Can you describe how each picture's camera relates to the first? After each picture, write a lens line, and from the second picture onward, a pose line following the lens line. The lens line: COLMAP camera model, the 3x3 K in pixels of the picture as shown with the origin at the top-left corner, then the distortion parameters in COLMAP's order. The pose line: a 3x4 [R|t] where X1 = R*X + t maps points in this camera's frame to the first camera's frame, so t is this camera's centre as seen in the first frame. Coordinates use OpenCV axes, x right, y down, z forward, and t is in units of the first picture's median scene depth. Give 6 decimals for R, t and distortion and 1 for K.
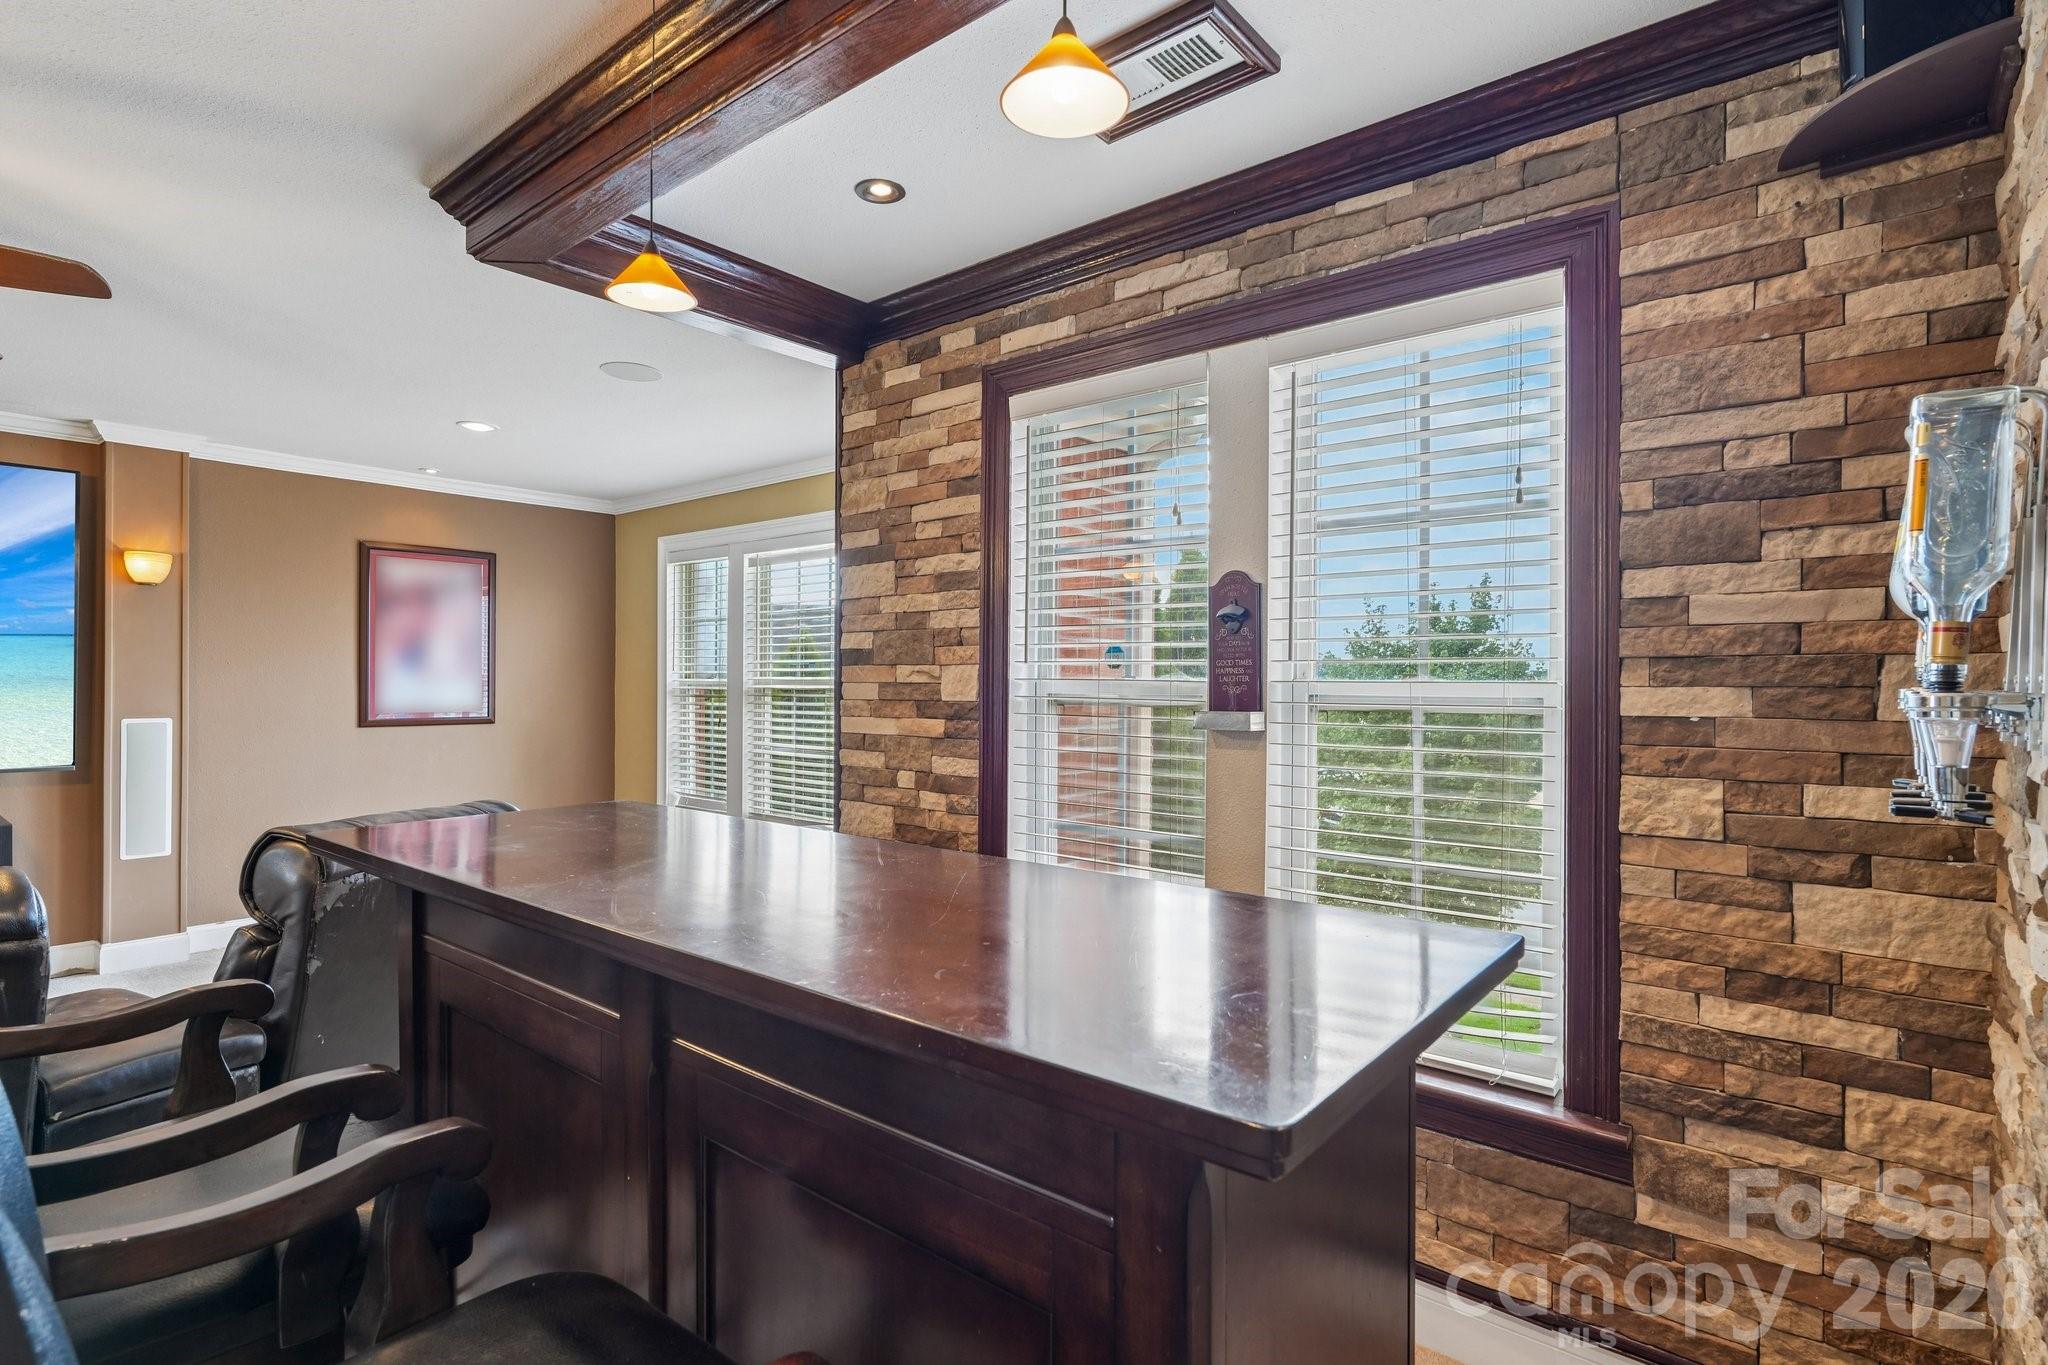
lens RADIAL K [[1027.0, 0, 1020.8], [0, 1027.0, 690.3], [0, 0, 1]] dist [-0.001919, 0.001694]
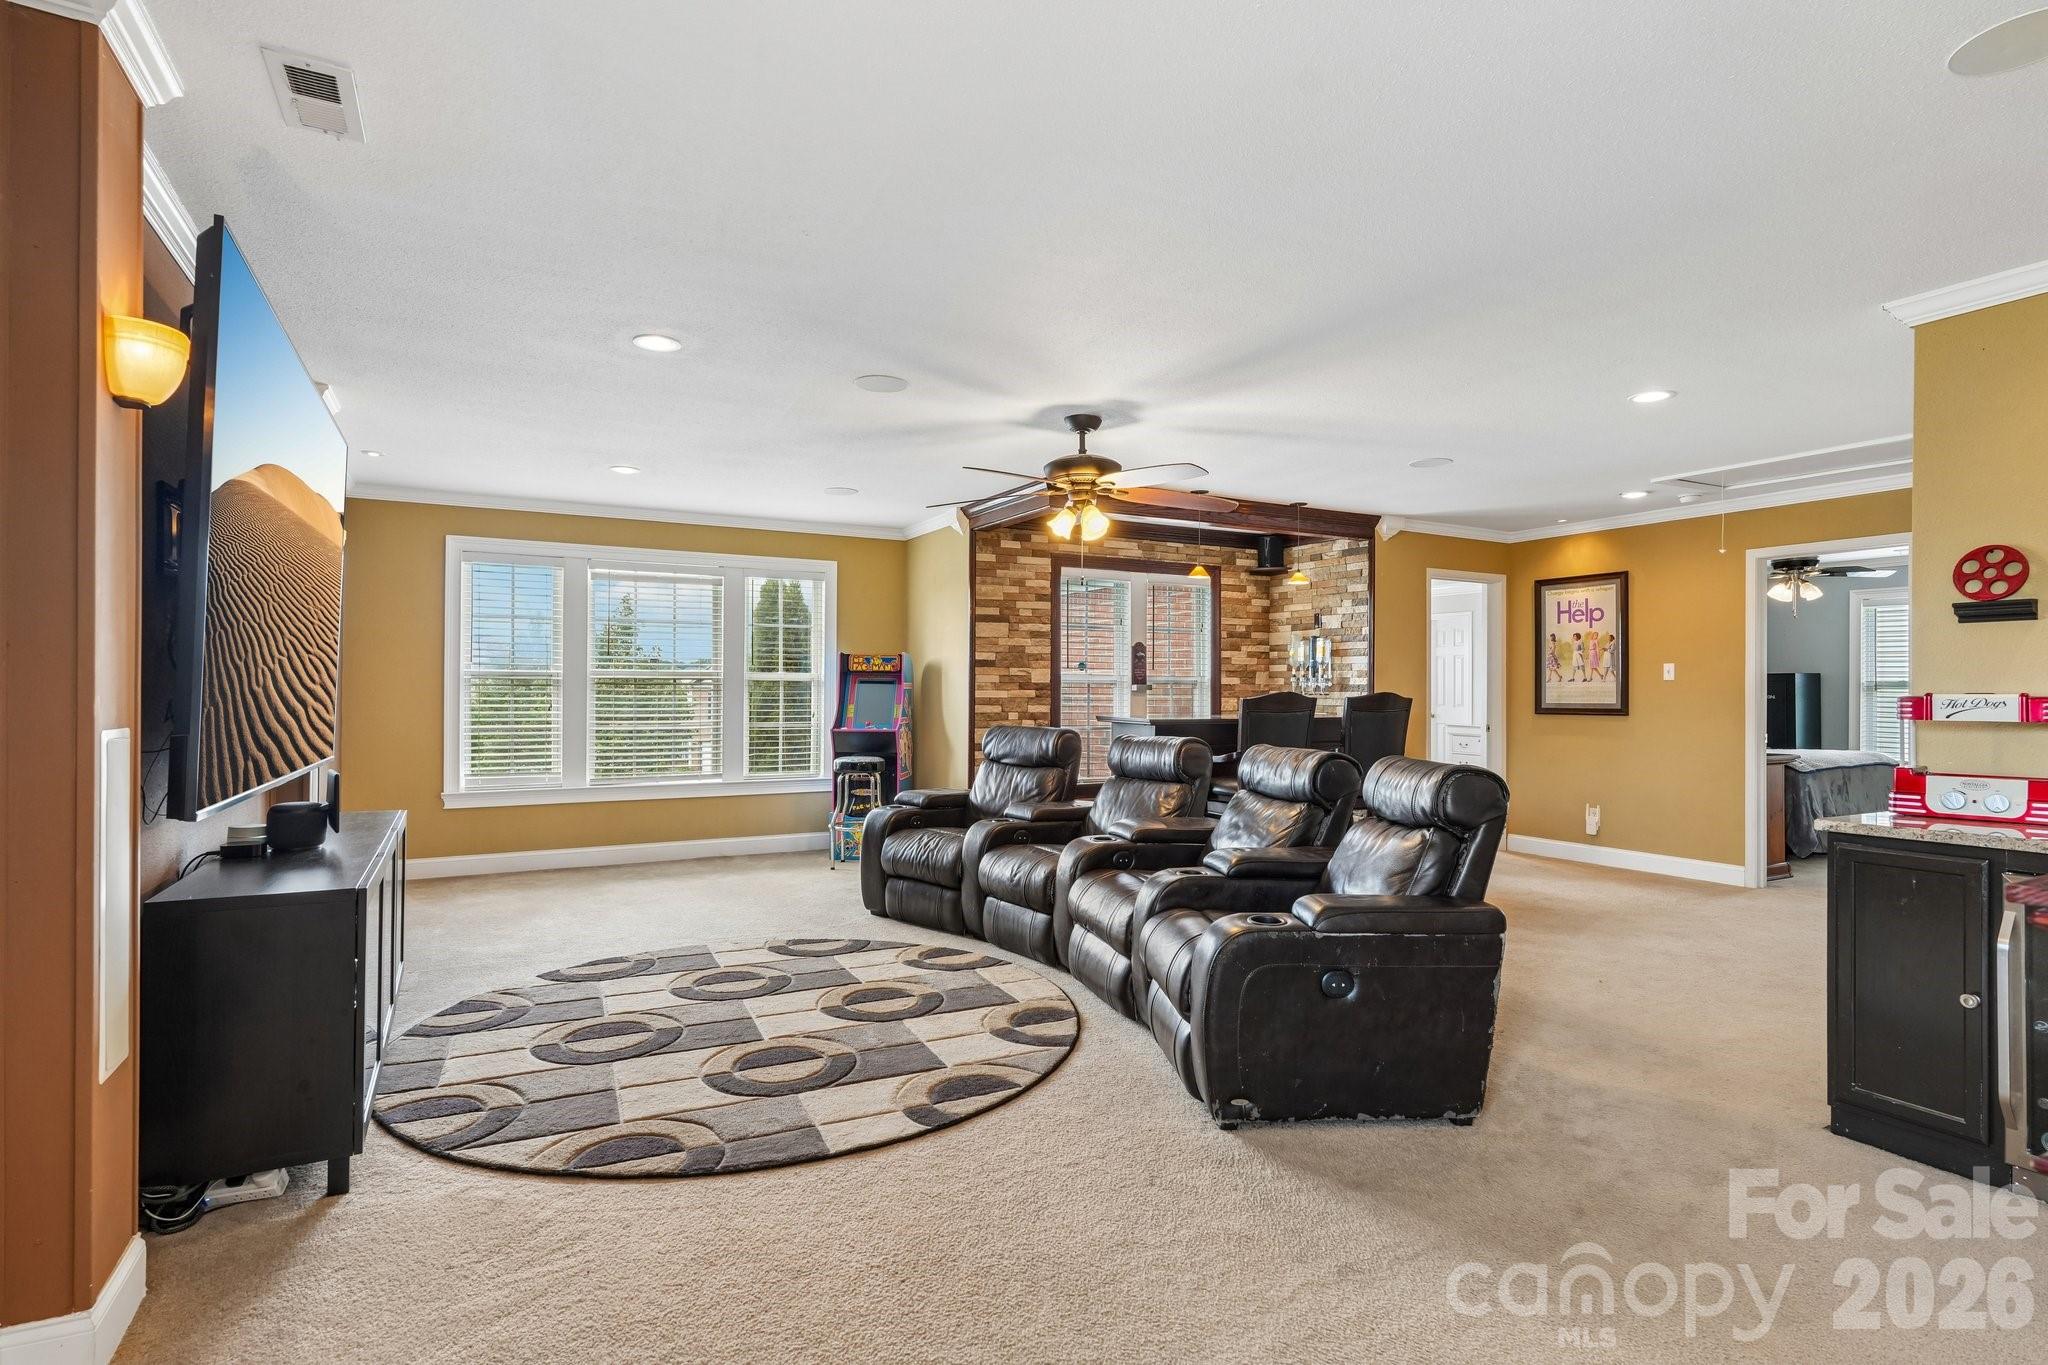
lens RADIAL K [[1027.0, 0, 1012.9], [0, 1027.0, 682.0], [0, 0, 1]] dist [-0.001919, 0.001694]
pose [[0.366327, -0.001136, 0.930486, -2.376974], [0.001924, 0.999998, 0.000464, 0.007583], [-0.930484, 0.001620, 0.366328, 0.138794]]
